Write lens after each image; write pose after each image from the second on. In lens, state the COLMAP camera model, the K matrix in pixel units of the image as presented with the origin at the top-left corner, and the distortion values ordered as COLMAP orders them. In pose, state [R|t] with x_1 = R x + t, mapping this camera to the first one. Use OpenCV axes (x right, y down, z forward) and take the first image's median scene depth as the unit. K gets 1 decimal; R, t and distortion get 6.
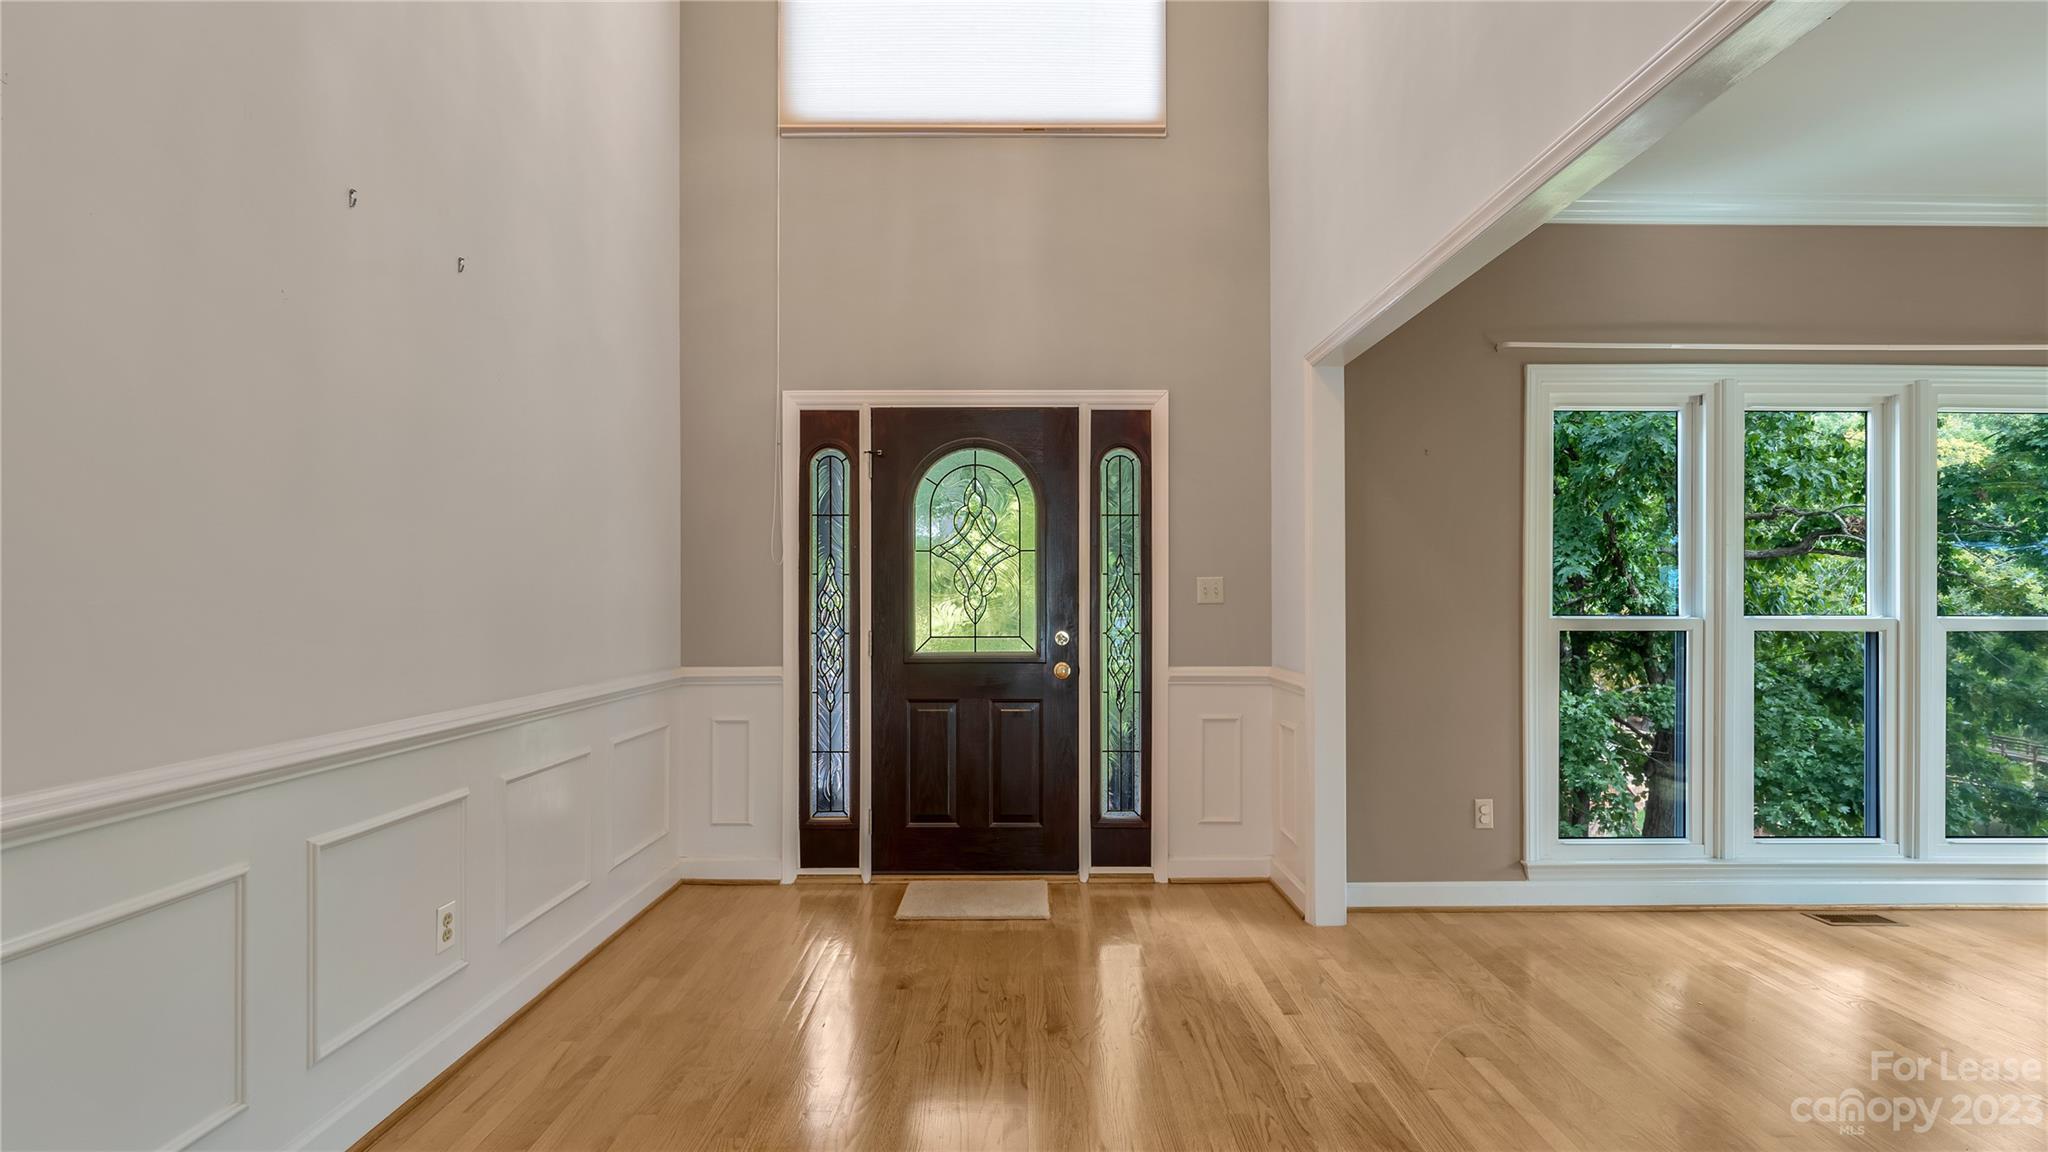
lens RADIAL K [[921.3, 0, 1026.7], [0, 921.3, 581.6], [0, 0, 1]] dist [-0.010271, 0.000293]
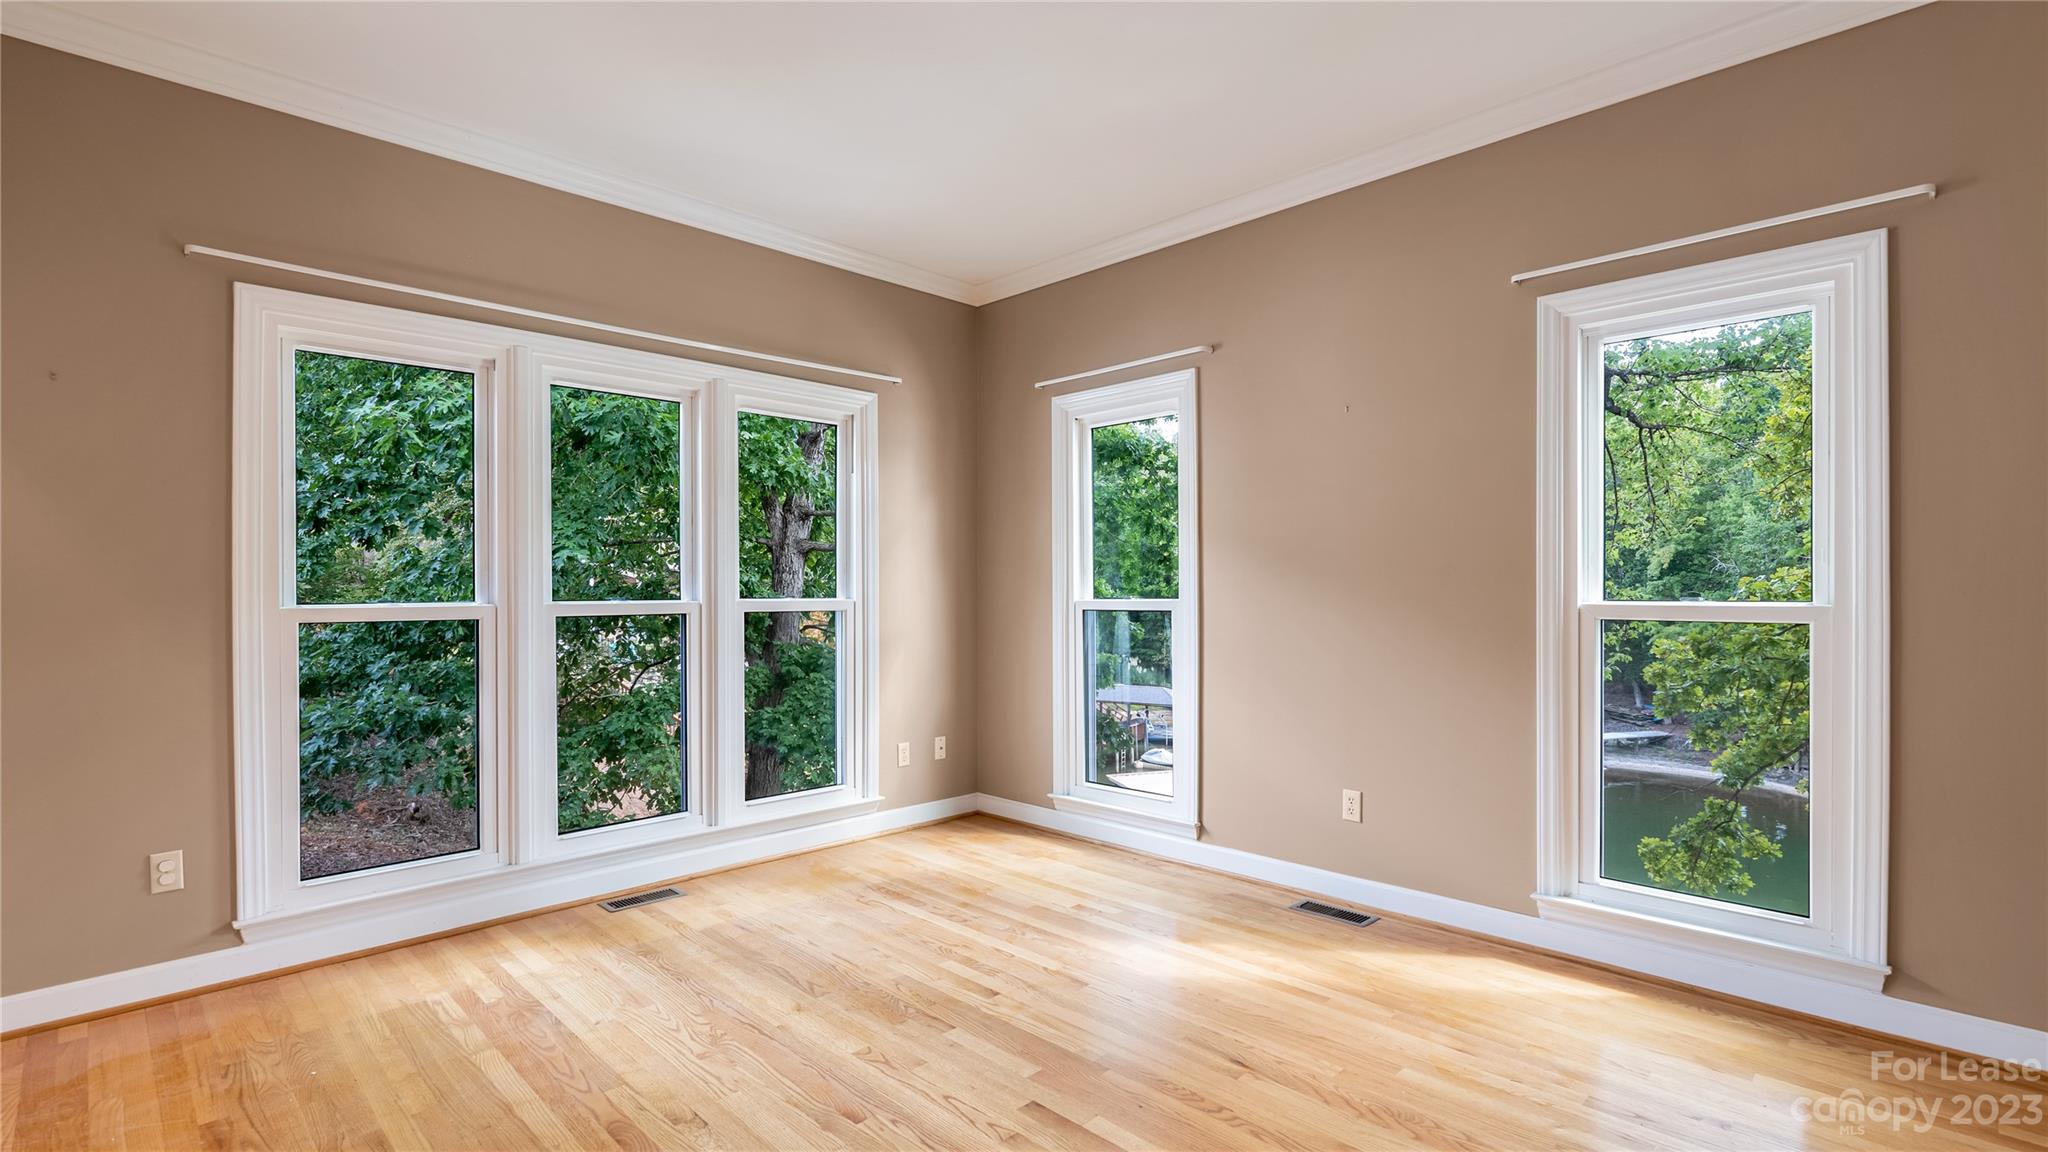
lens RADIAL K [[921.3, 0, 1025.7], [0, 921.3, 583.7], [0, 0, 1]] dist [-0.010271, 0.000293]
pose [[0.706366, -0.002121, 0.707844, 0.467806], [-0.012343, 0.999807, 0.015314, -0.002554], [-0.707739, -0.019554, 0.706203, -0.017761]]
